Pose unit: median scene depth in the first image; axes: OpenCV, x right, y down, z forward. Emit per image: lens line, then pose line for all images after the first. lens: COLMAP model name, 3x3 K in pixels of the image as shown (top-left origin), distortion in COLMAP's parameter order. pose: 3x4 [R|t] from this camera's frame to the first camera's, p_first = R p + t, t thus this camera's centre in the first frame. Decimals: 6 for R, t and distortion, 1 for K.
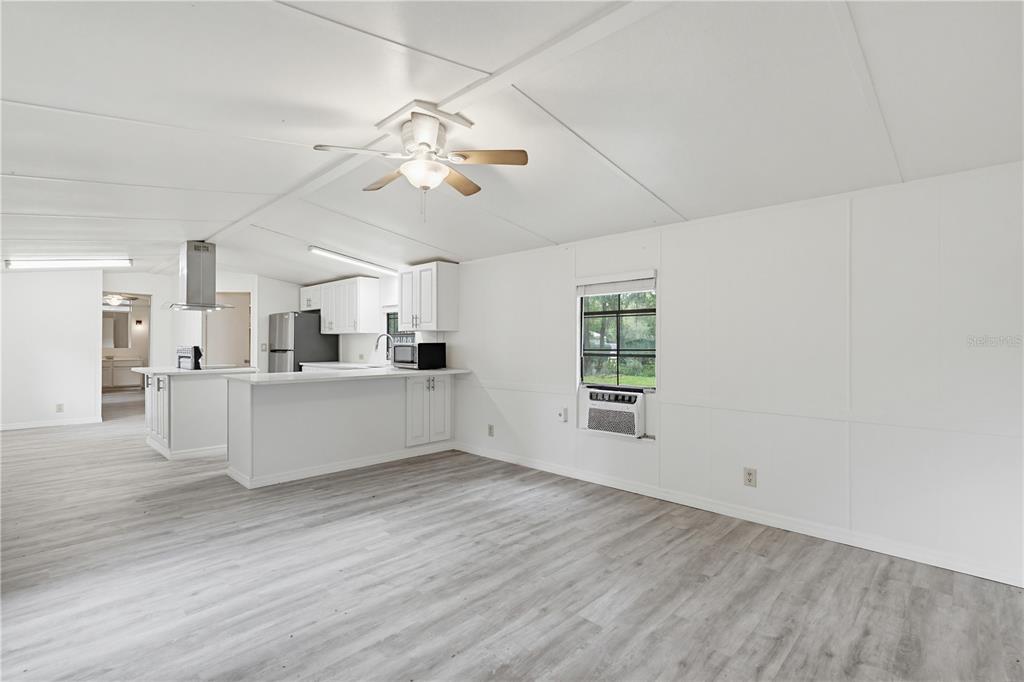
lens RADIAL K [[476.6, 0, 498.4], [0, 476.6, 342.7], [0, 0, 1]] dist [-0.002133, -0.000190]
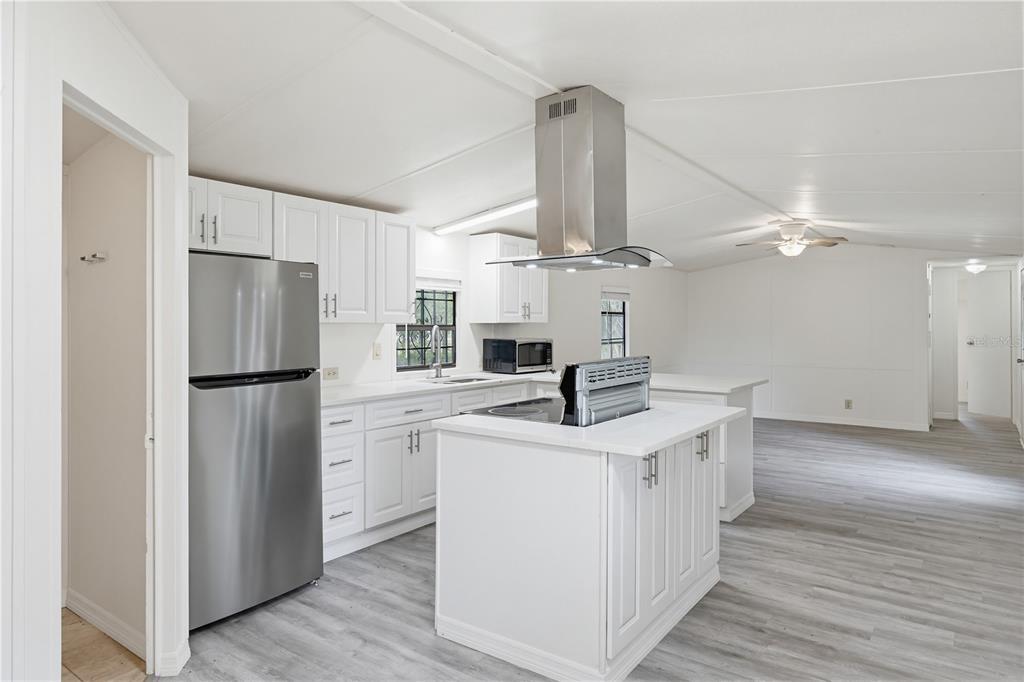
lens RADIAL K [[631.9, 0, 510.5], [0, 631.9, 311.1], [0, 0, 1]] dist [0.004021, 0.000920]
pose [[-0.150676, 0.020272, 0.988375, -1.832357], [0.000708, 0.999792, -0.020398, -0.036058], [-0.988583, -0.002374, -0.150659, 1.822988]]
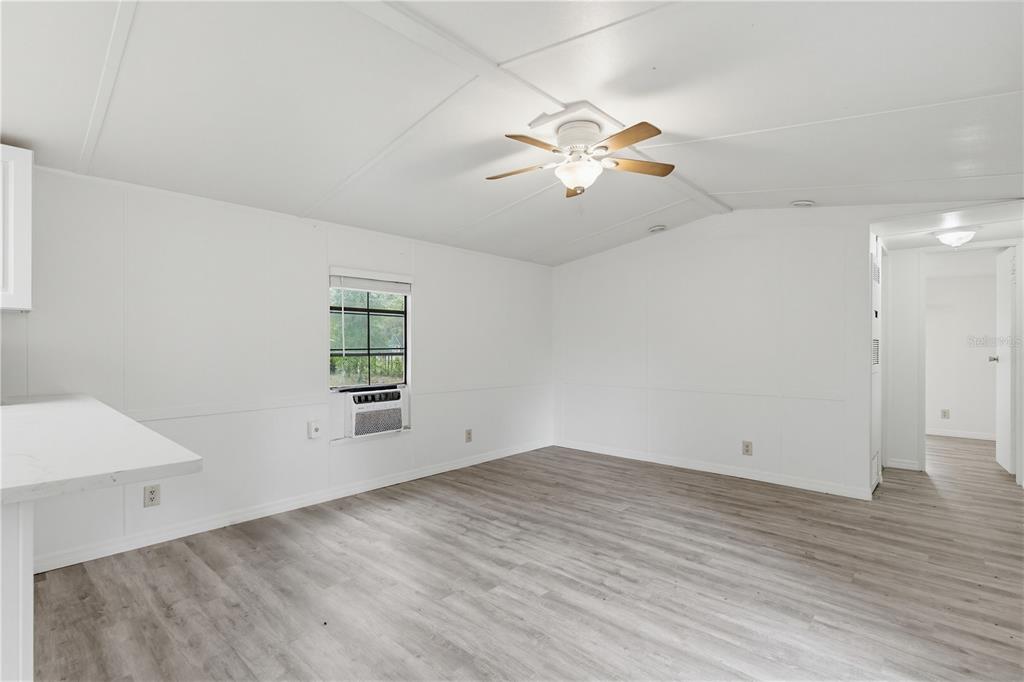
lens RADIAL K [[478.1, 0, 512.0], [0, 478.1, 341.0], [0, 0, 1]] dist [-0.001770, -0.000073]
pose [[-0.039537, 0.009873, 0.999169, -0.856633], [-0.002264, 0.999948, -0.009970, 0.008956], [-0.999216, -0.002656, -0.039513, 0.855359]]
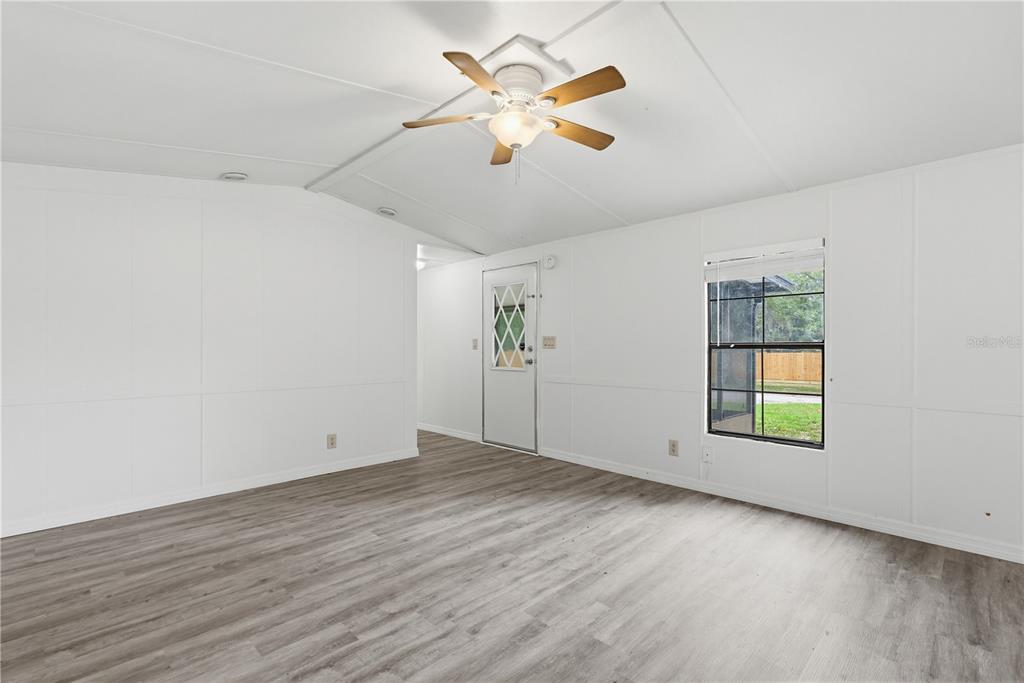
lens RADIAL K [[463.6, 0, 500.1], [0, 463.6, 345.1], [0, 0, 1]] dist [-0.001911, -0.000149]
pose [[-0.999886, -0.003386, 0.014727, -0.100312], [-0.003433, 0.999989, -0.003150, 0.033612], [-0.014716, -0.003201, -0.999887, 1.339527]]
